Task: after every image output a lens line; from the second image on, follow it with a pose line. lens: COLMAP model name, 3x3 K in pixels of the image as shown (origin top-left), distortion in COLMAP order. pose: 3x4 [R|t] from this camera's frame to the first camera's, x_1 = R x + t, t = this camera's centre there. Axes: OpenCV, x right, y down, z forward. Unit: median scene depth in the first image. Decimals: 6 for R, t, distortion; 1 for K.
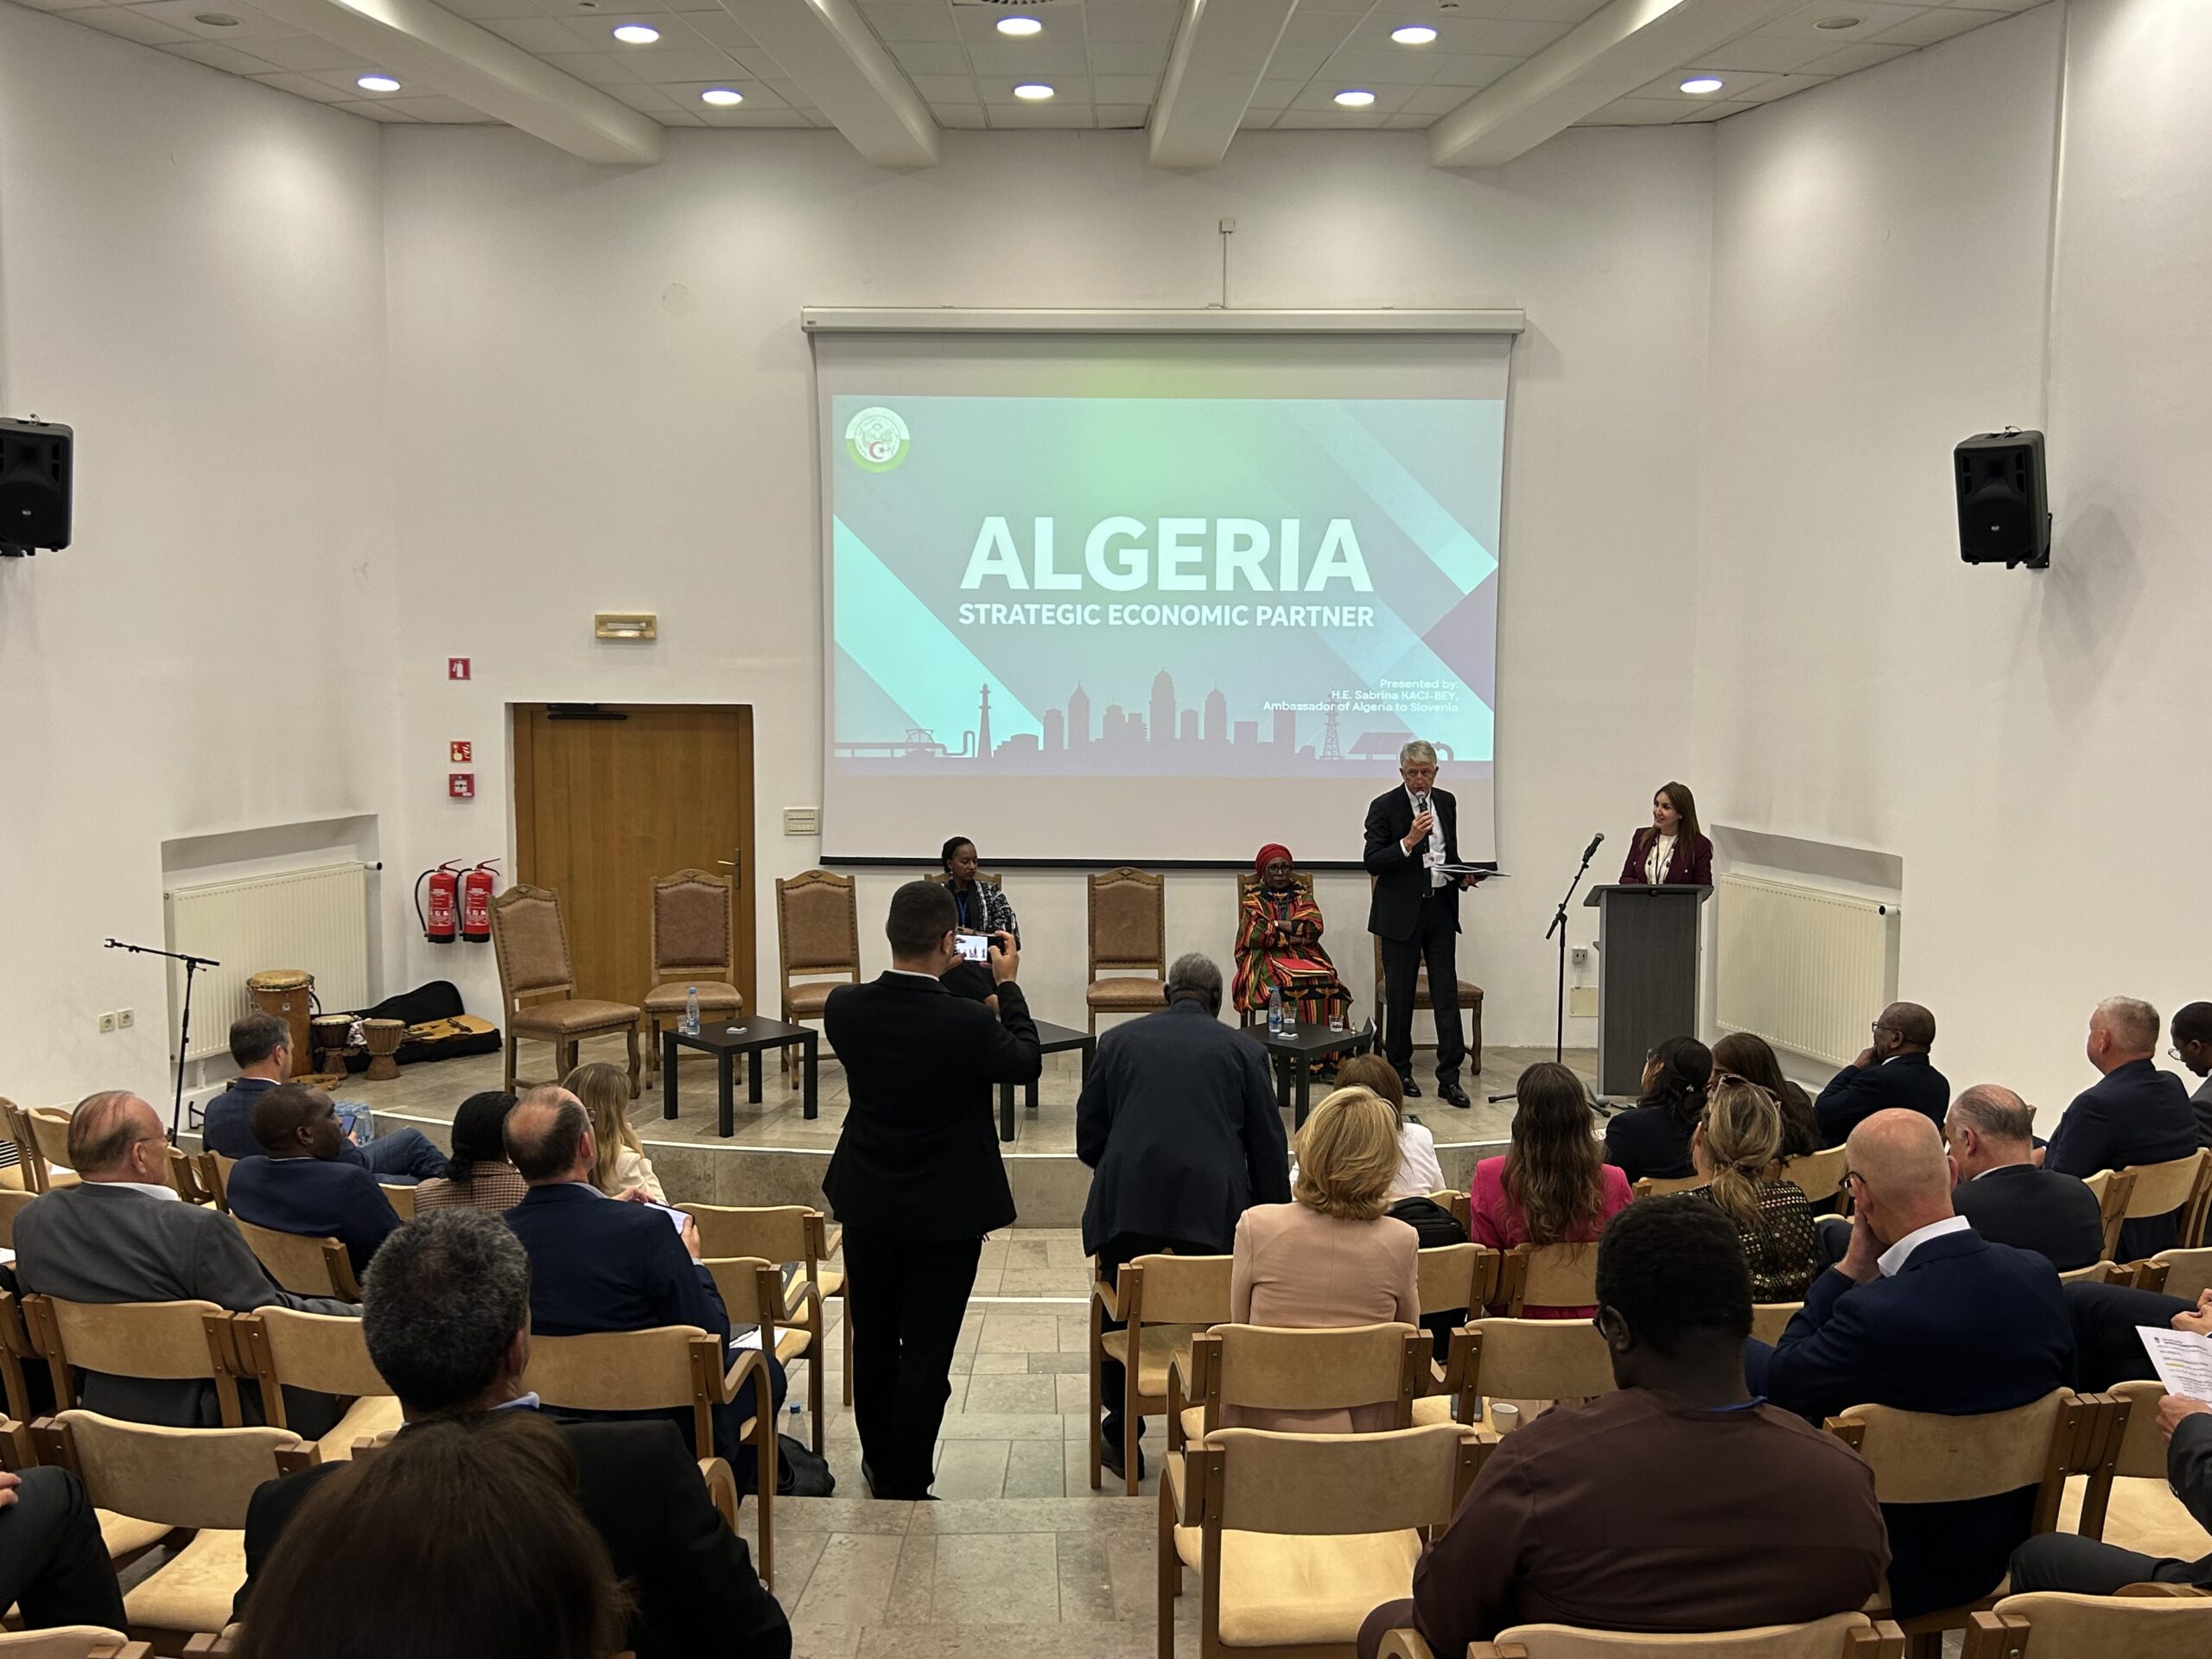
lens RADIAL K [[2090.9, 0, 1104.9], [0, 2090.9, 827.7], [0, 0, 1]] dist [0.063457, 0.000000]
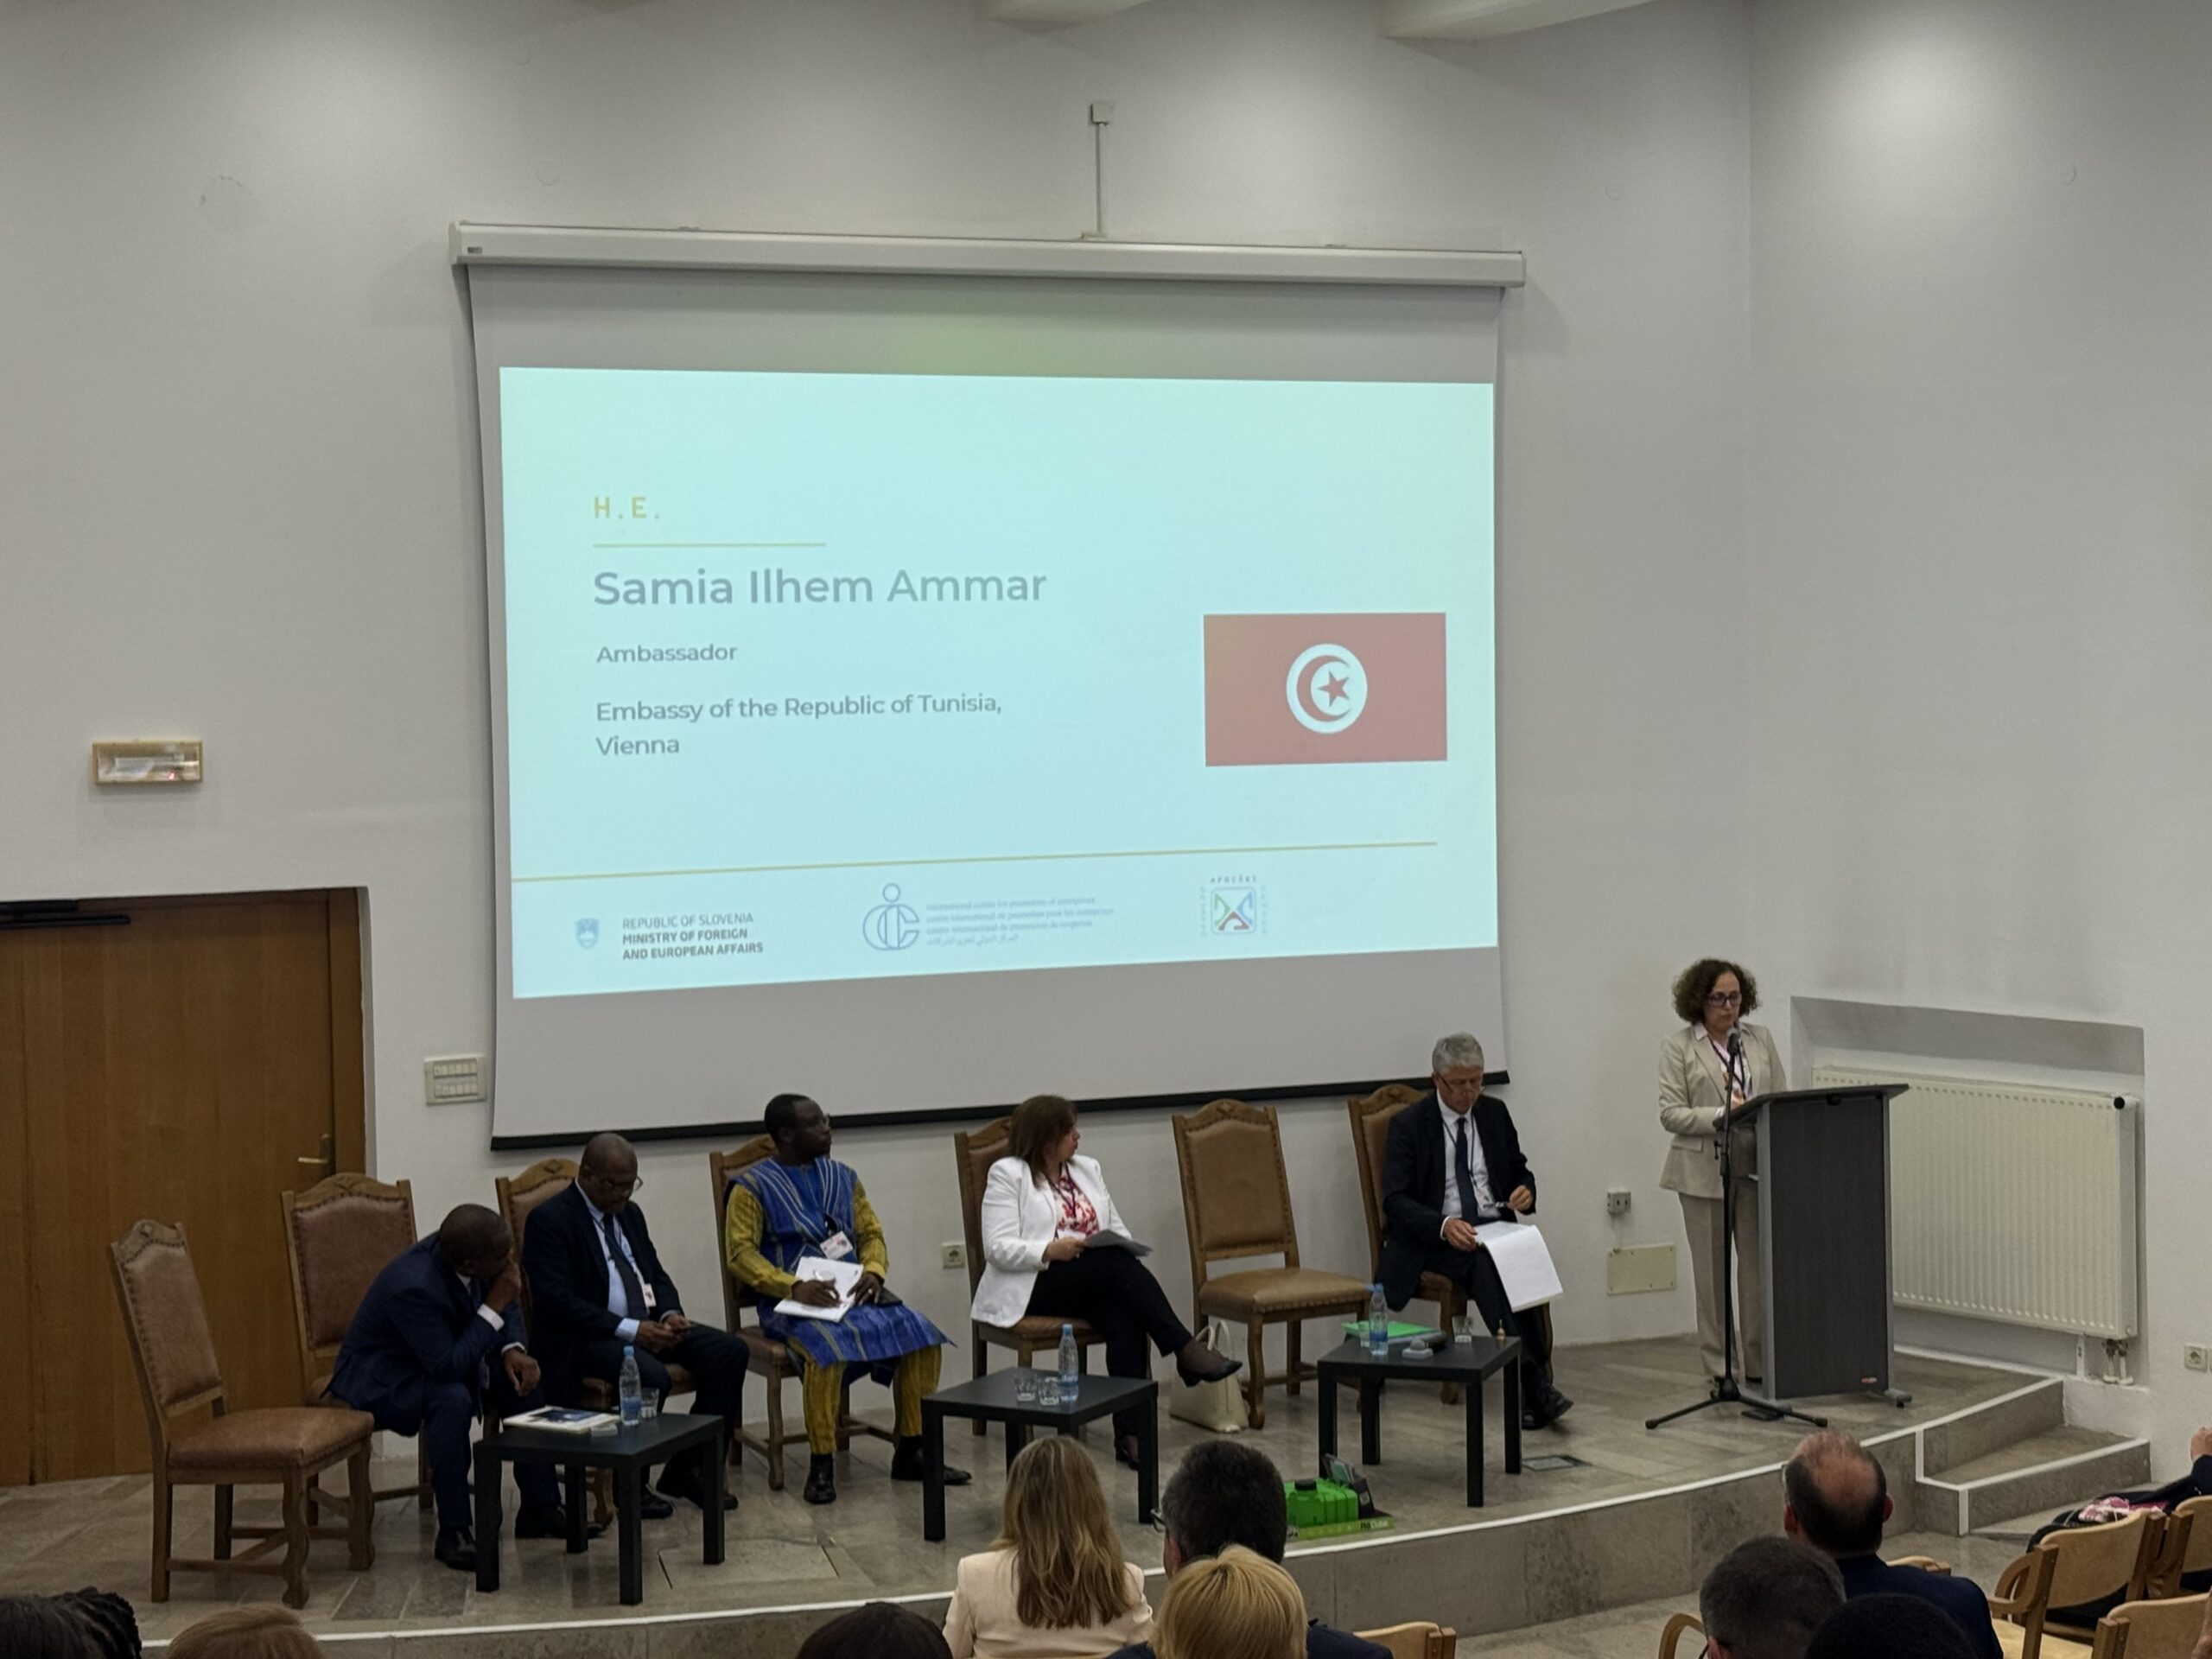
lens RADIAL K [[3803.0, 0, 1102.1], [0, 3803.0, 857.0], [0, 0, 1]] dist [0.119804, 0.000000]
pose [[0.921358, -0.044034, 0.386213, -0.412899], [0.059450, 0.997837, -0.028059, -0.026053], [-0.384142, 0.048813, 0.921983, -0.072020]]
